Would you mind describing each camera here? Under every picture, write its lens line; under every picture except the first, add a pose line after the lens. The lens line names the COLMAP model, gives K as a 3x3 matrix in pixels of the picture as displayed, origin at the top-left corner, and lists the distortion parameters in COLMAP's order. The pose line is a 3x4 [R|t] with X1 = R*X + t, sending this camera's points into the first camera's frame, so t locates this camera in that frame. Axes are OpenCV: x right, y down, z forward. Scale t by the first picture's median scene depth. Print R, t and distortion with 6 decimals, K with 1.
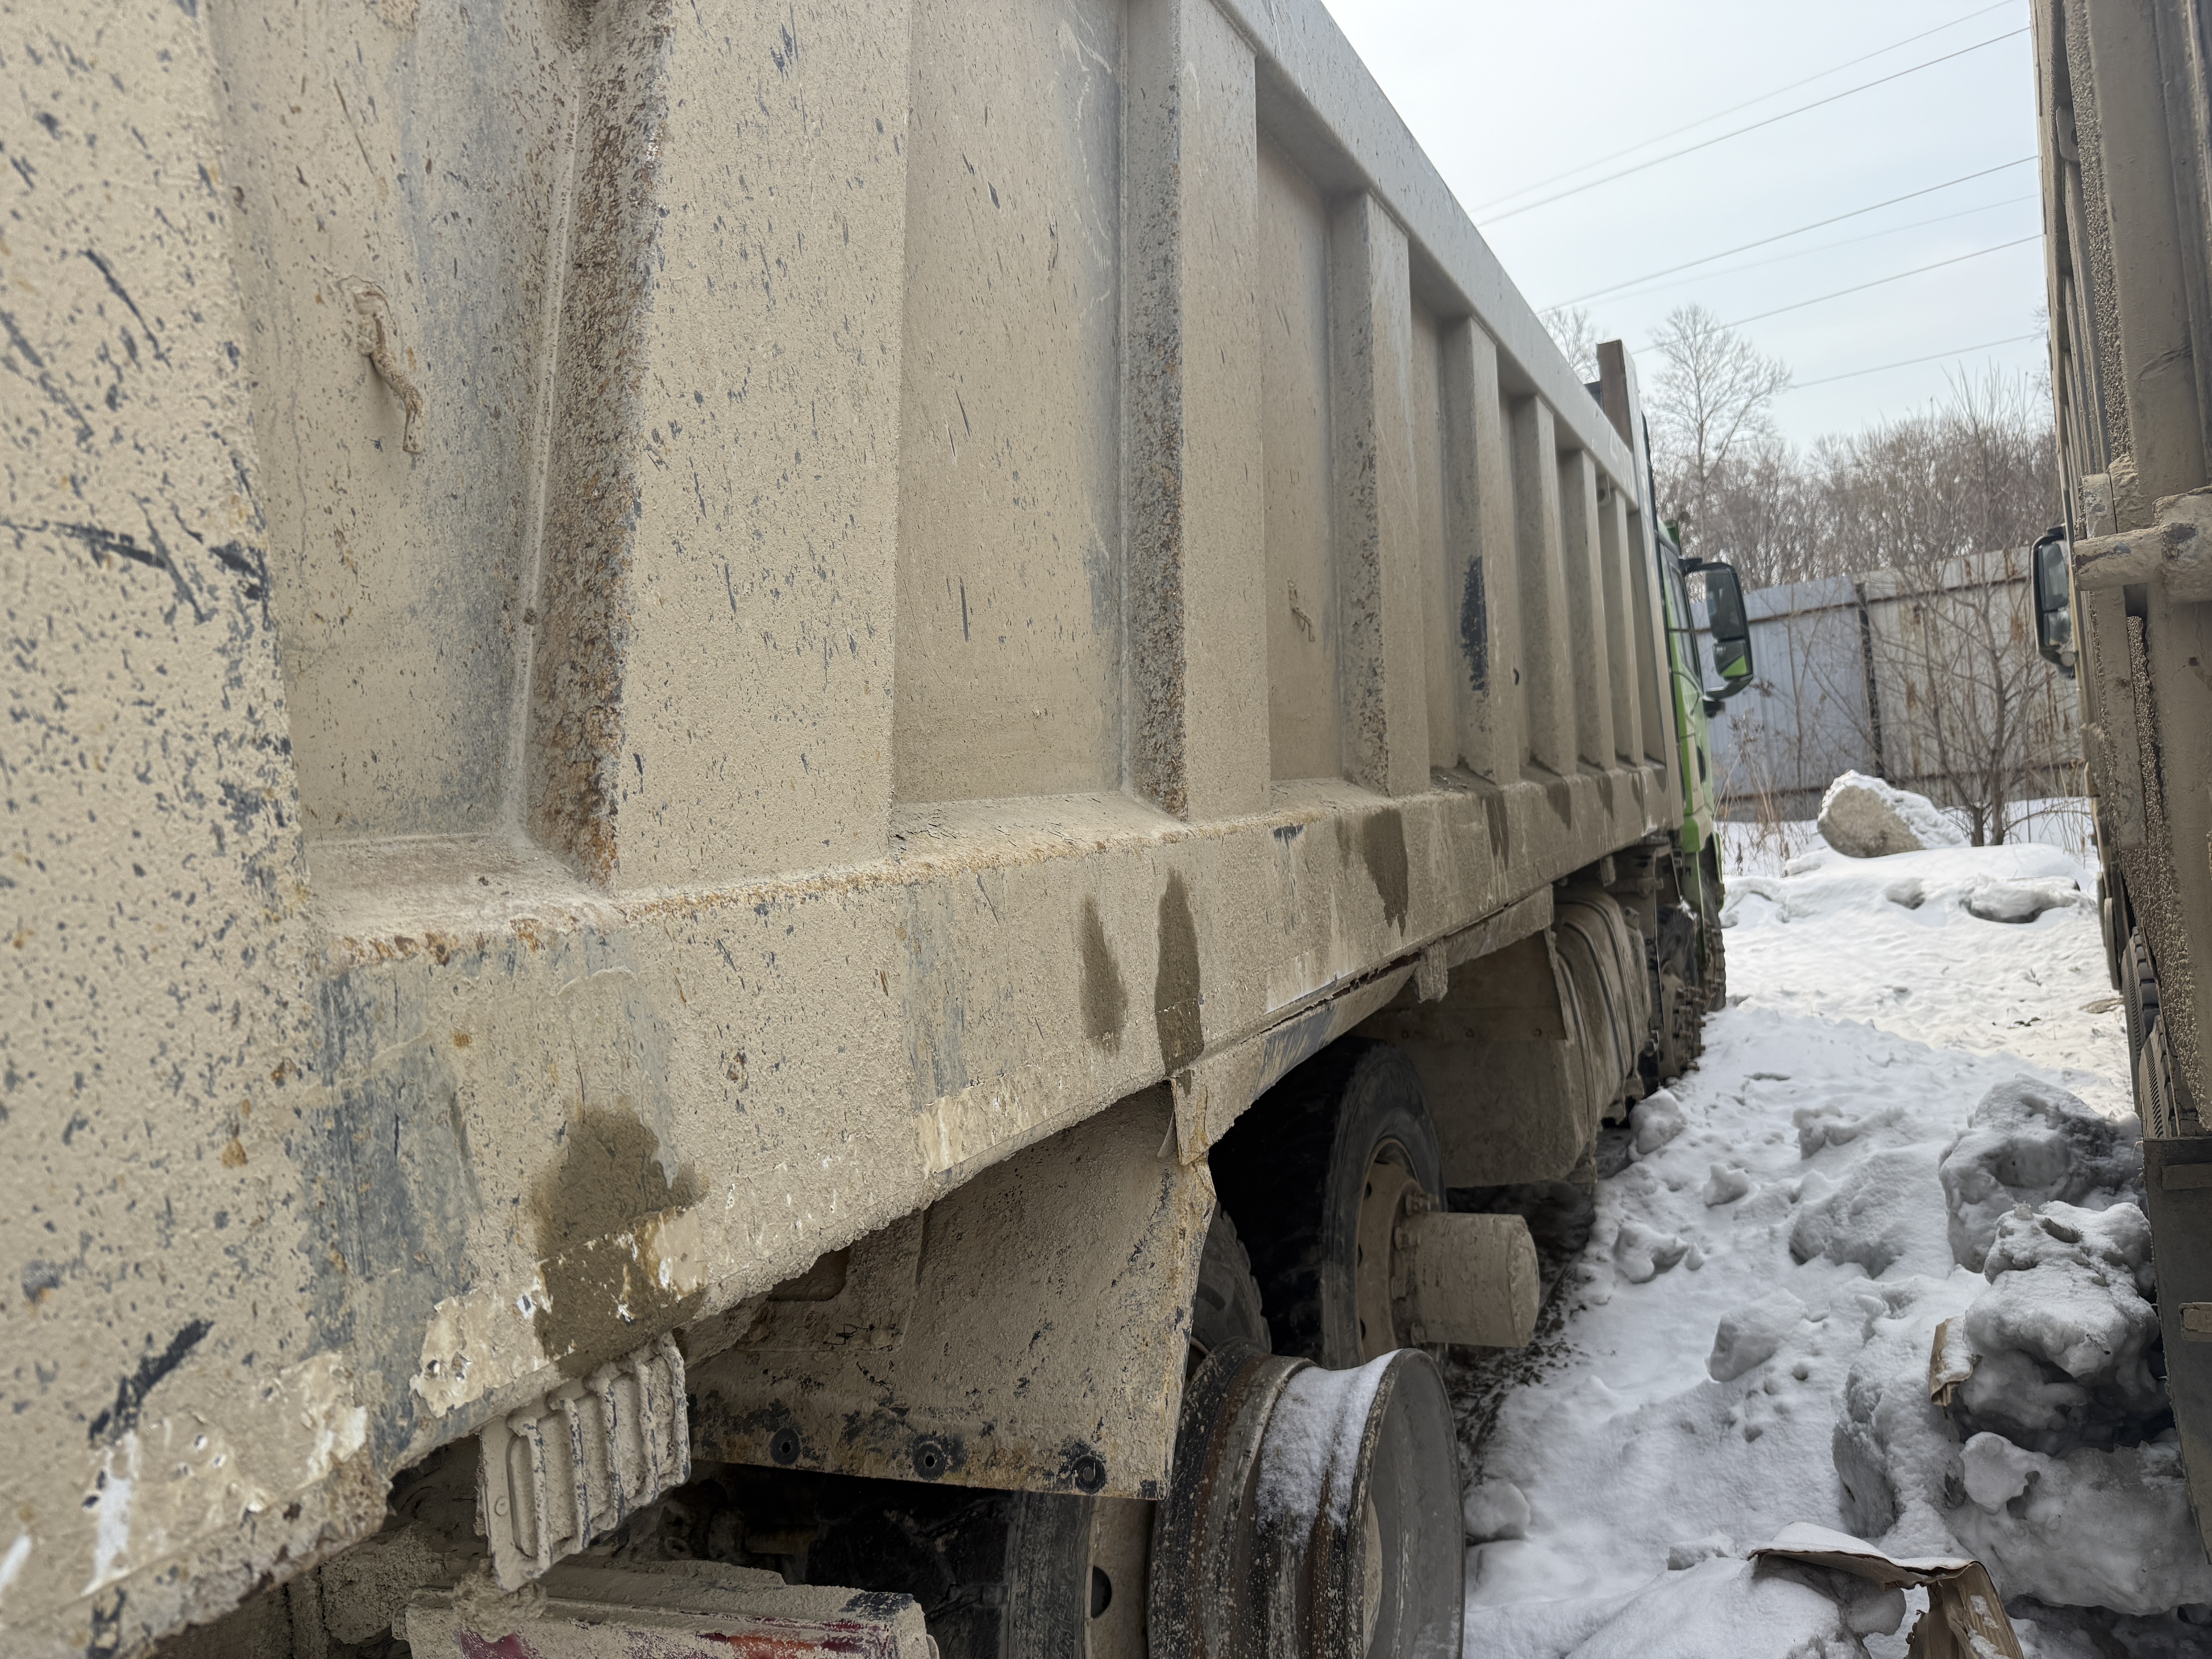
lens RADIAL K [[1558.8, 0, 1172.2], [0, 1558.8, 827.9], [0, 0, 1]] dist [-0.003503, -0.002455]
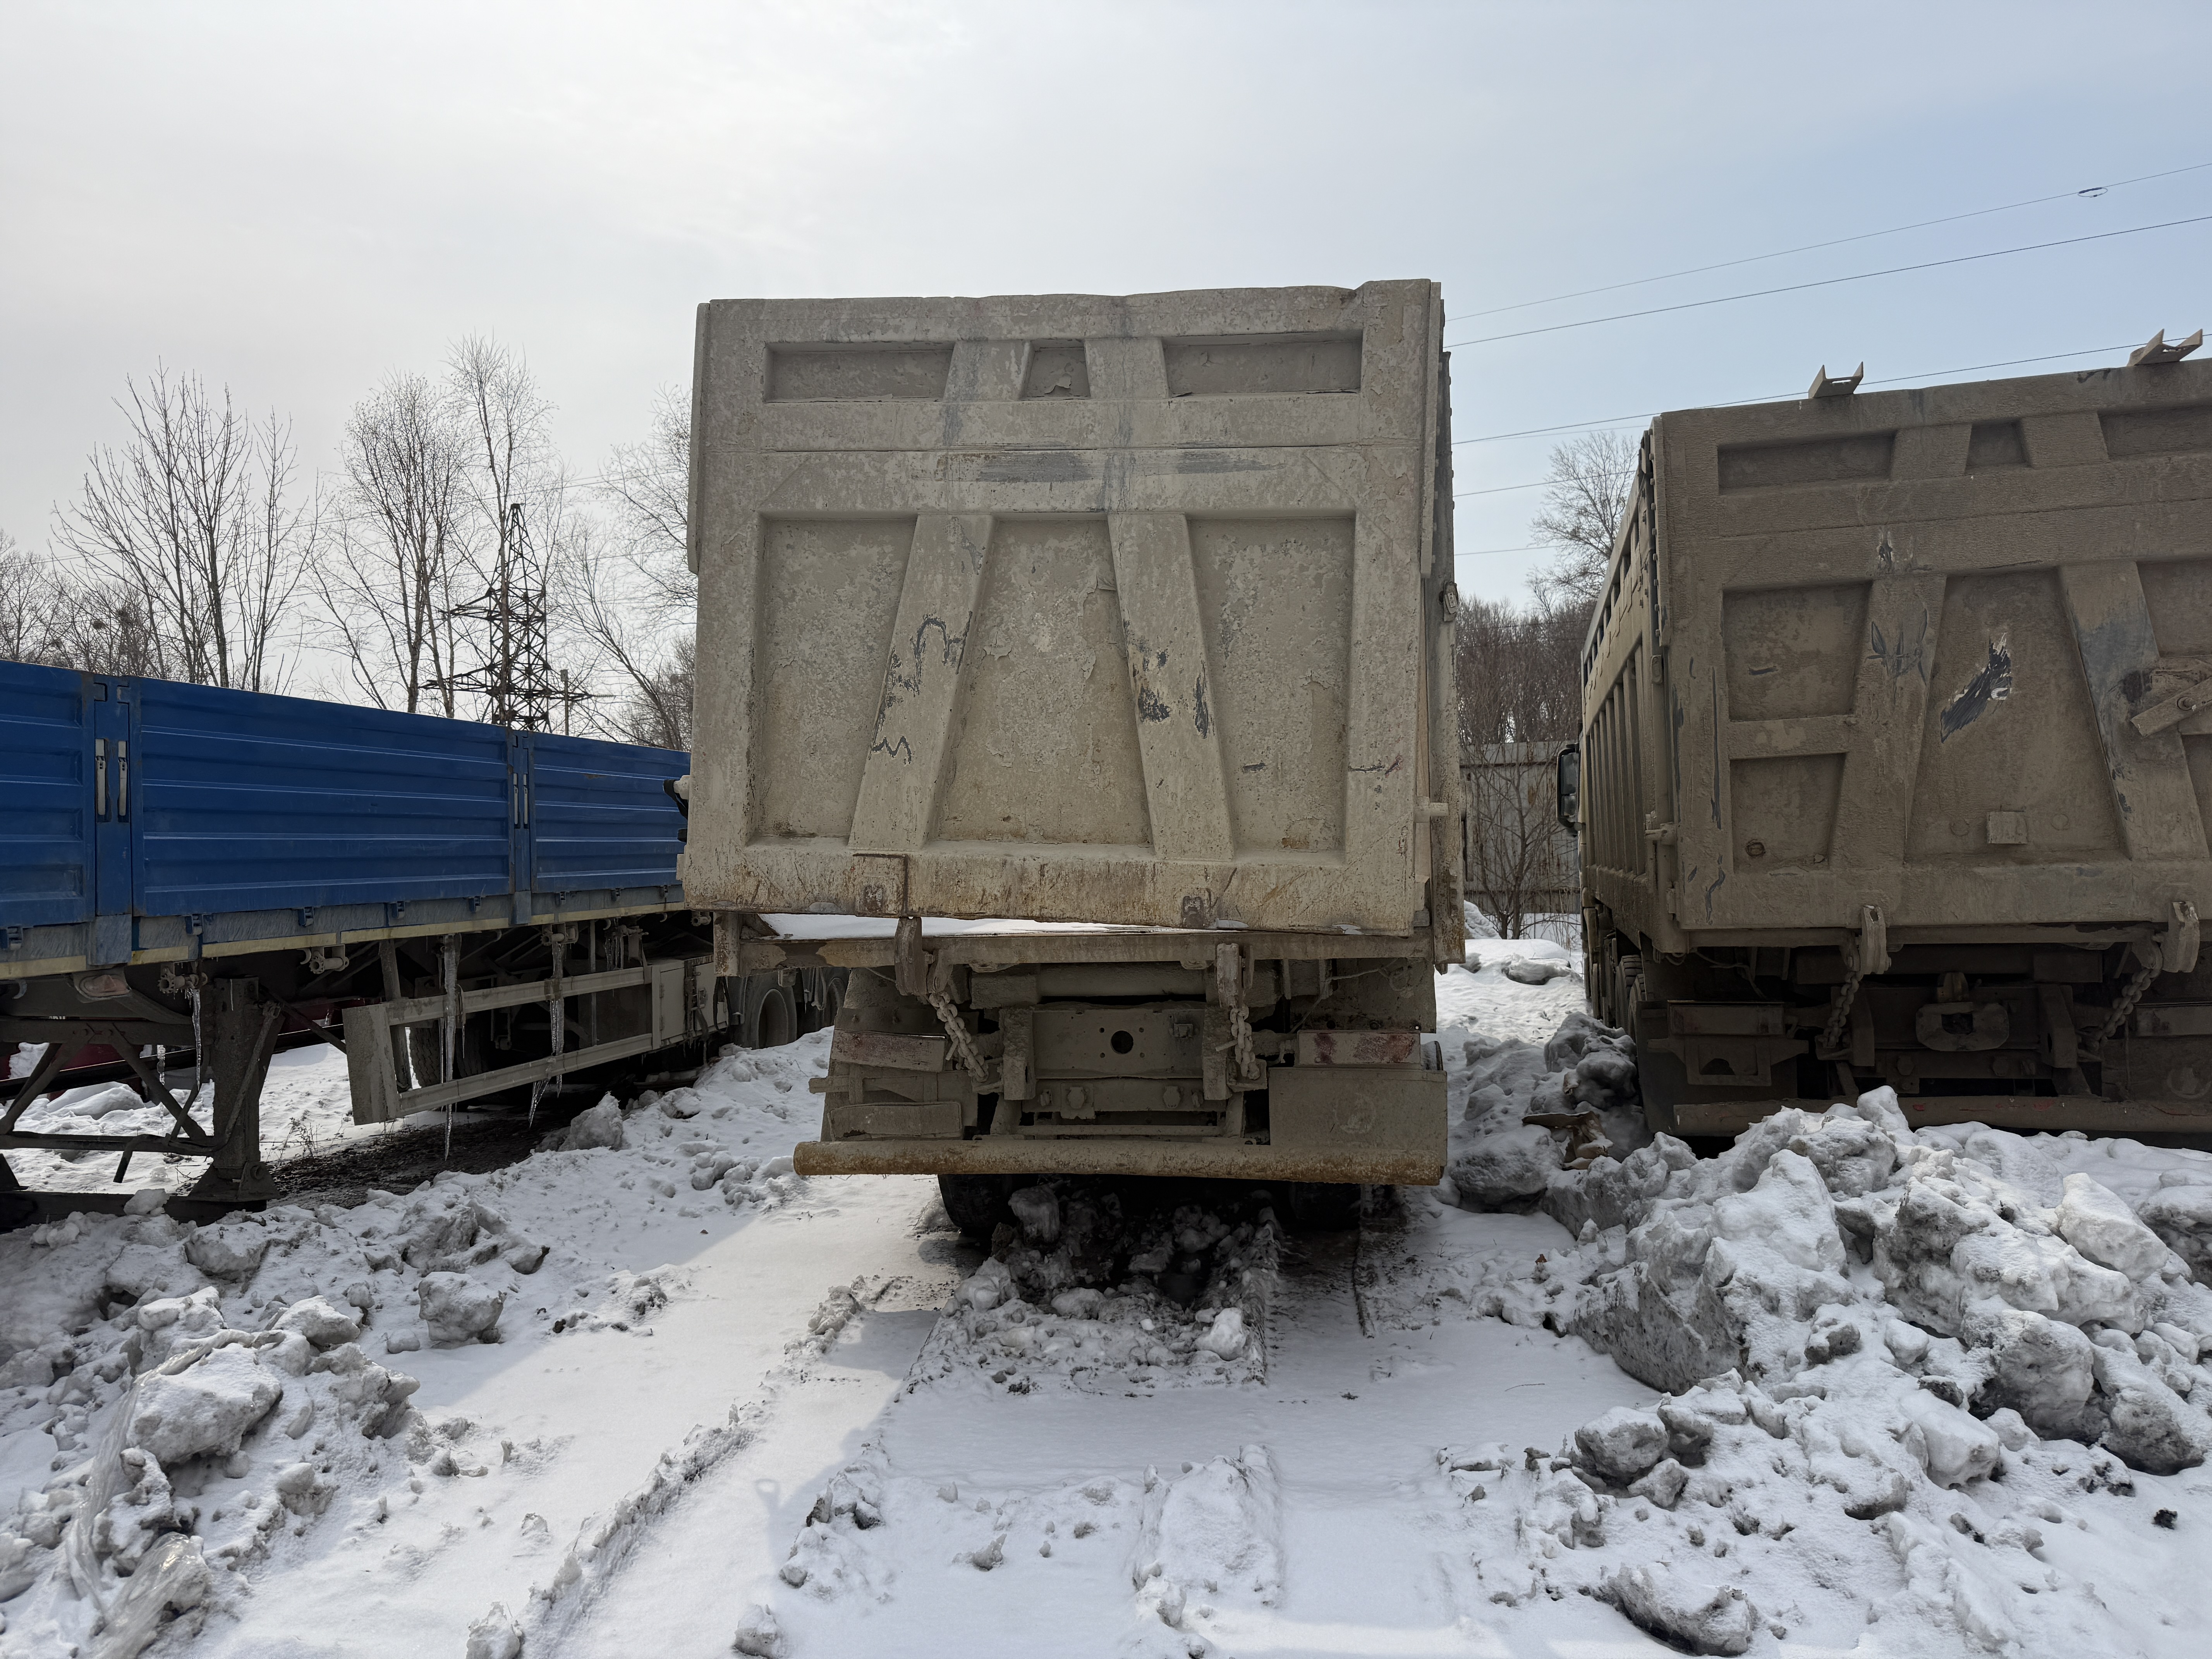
lens RADIAL K [[1547.3, 0, 1106.0], [0, 1547.3, 829.5], [0, 0, 1]] dist [0.089938, -0.143467]
pose [[0.962211, 0.088402, 0.257554, -0.878192], [-0.075032, 0.995295, -0.061304, 0.093035], [-0.261762, 0.039662, 0.964317, -1.244734]]
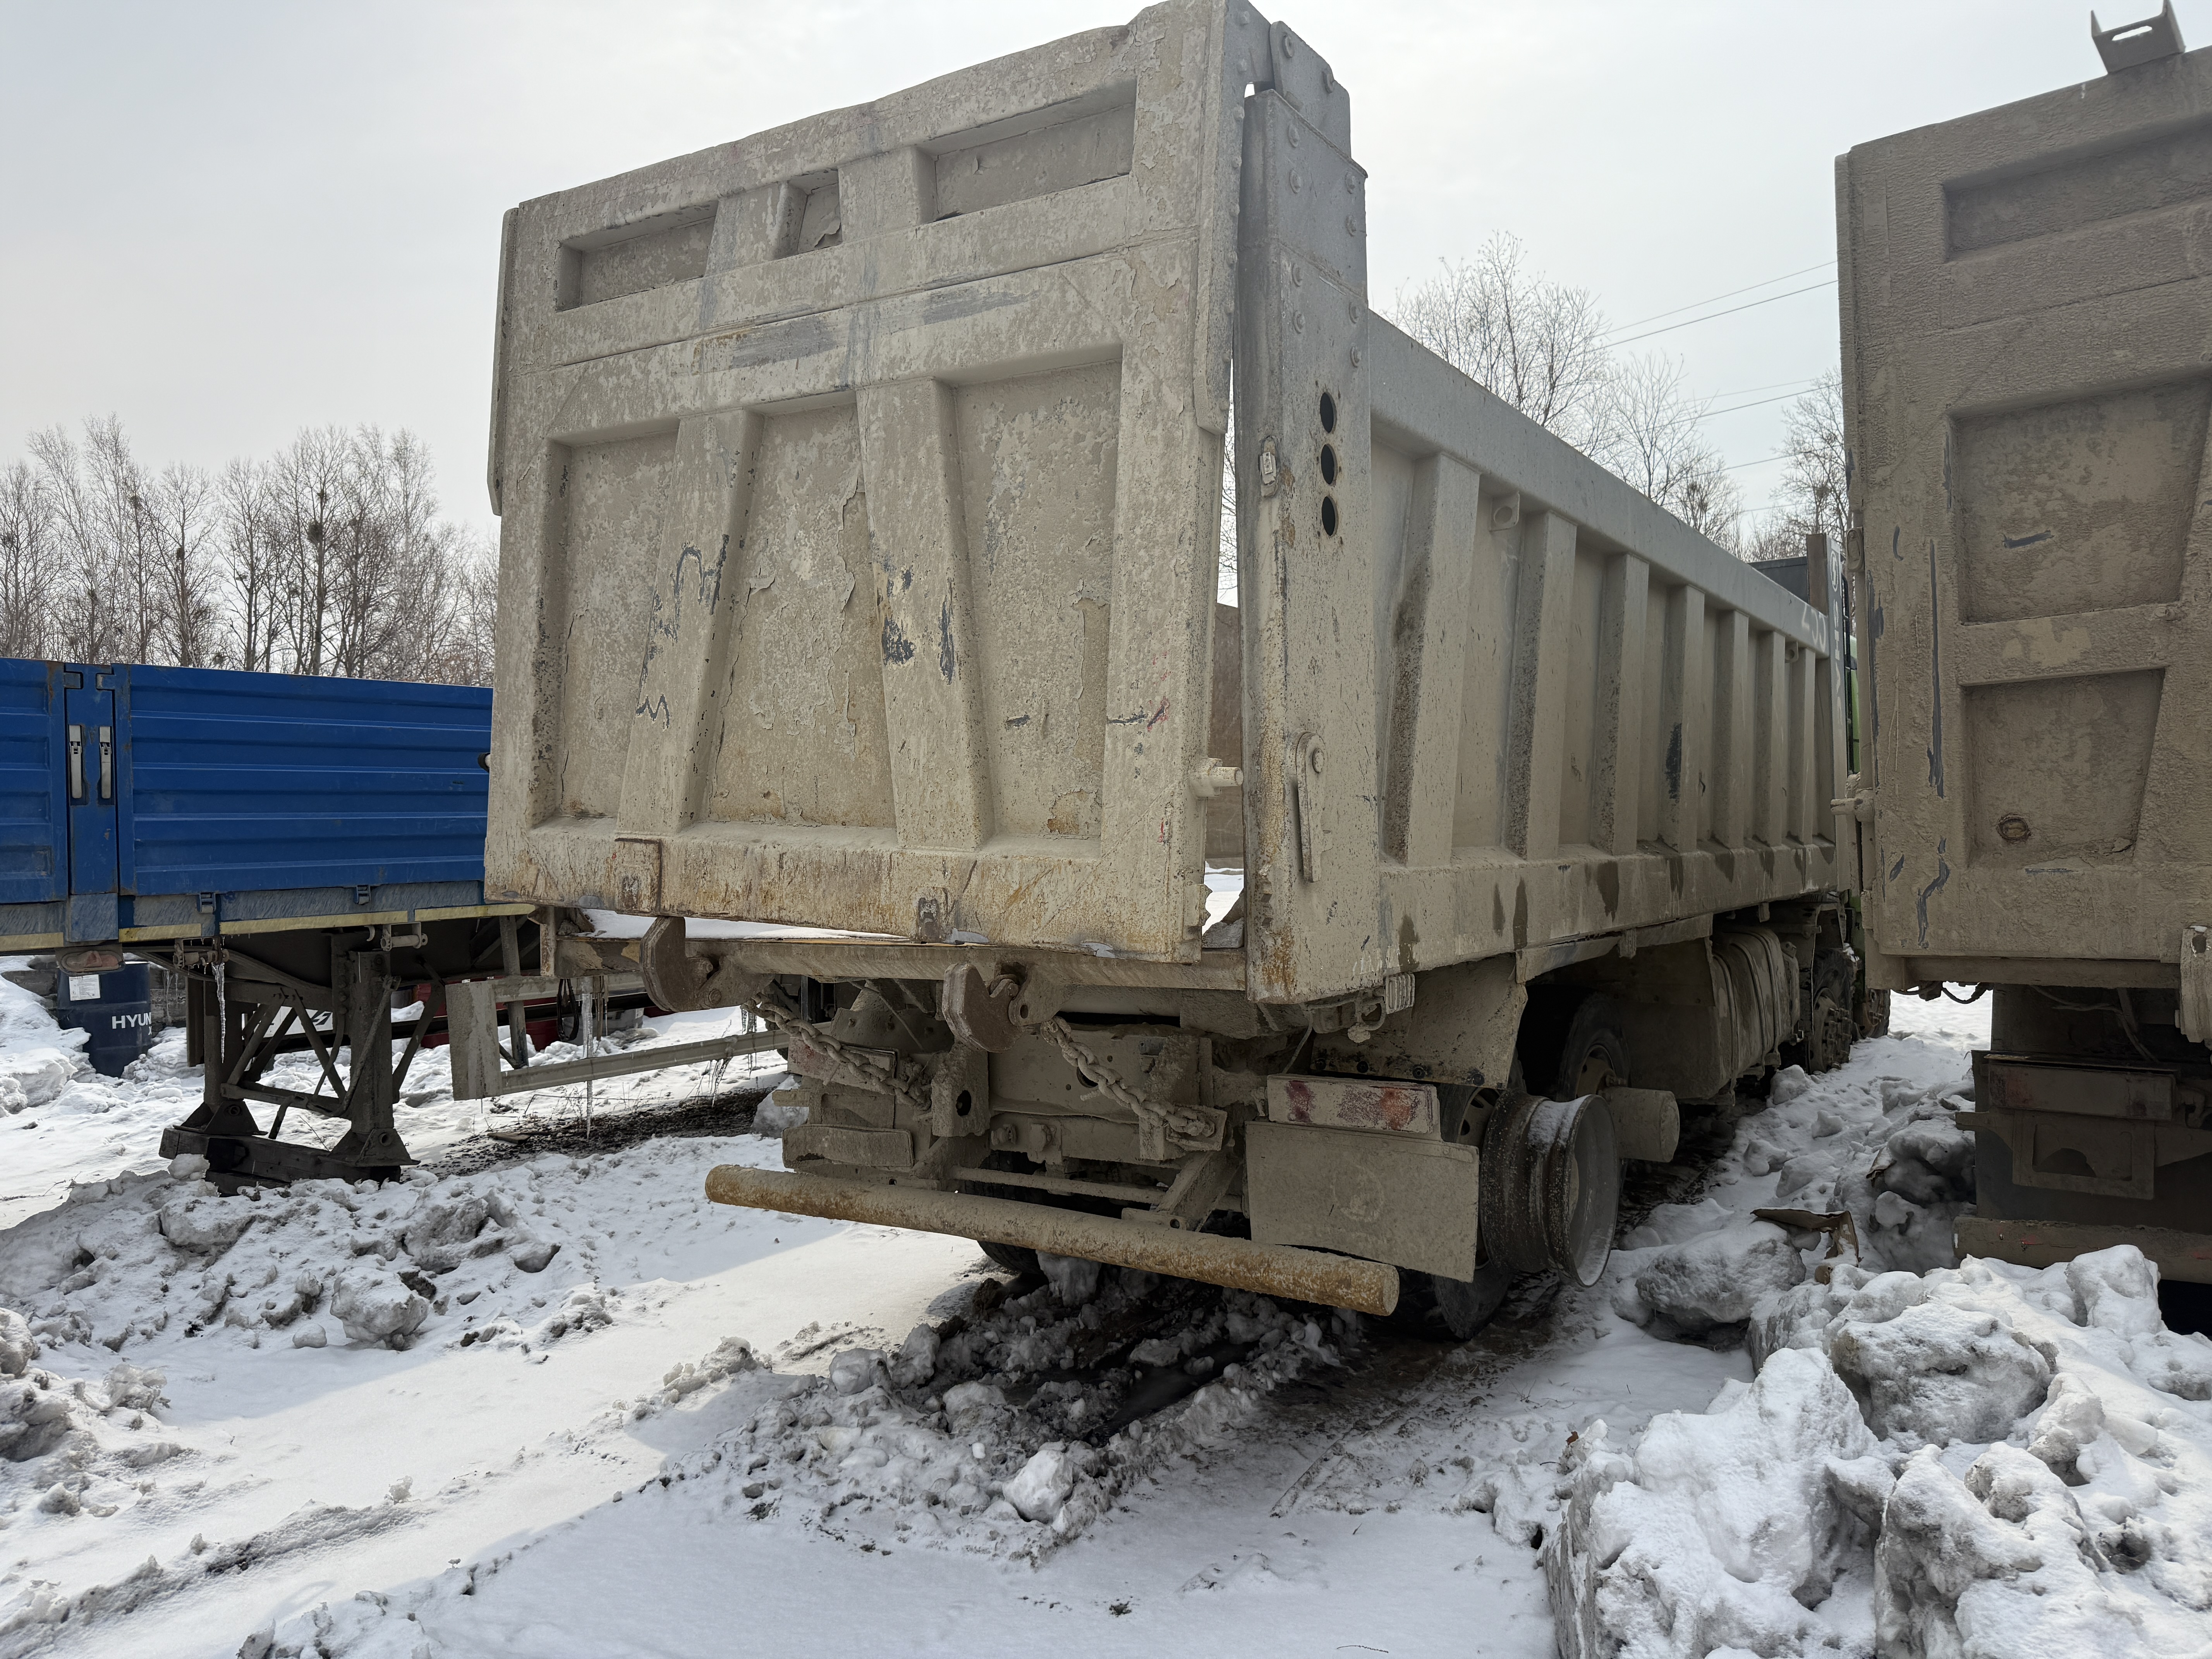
lens RADIAL K [[1548.5, 0, 1139.3], [0, 1548.5, 830.0], [0, 0, 1]] dist [0.042813, -0.055445]
pose [[0.981892, 0.083361, -0.170116, -0.100735], [-0.084927, 0.996385, -0.001936, 0.003095], [0.169340, 0.016349, 0.985422, -0.898283]]
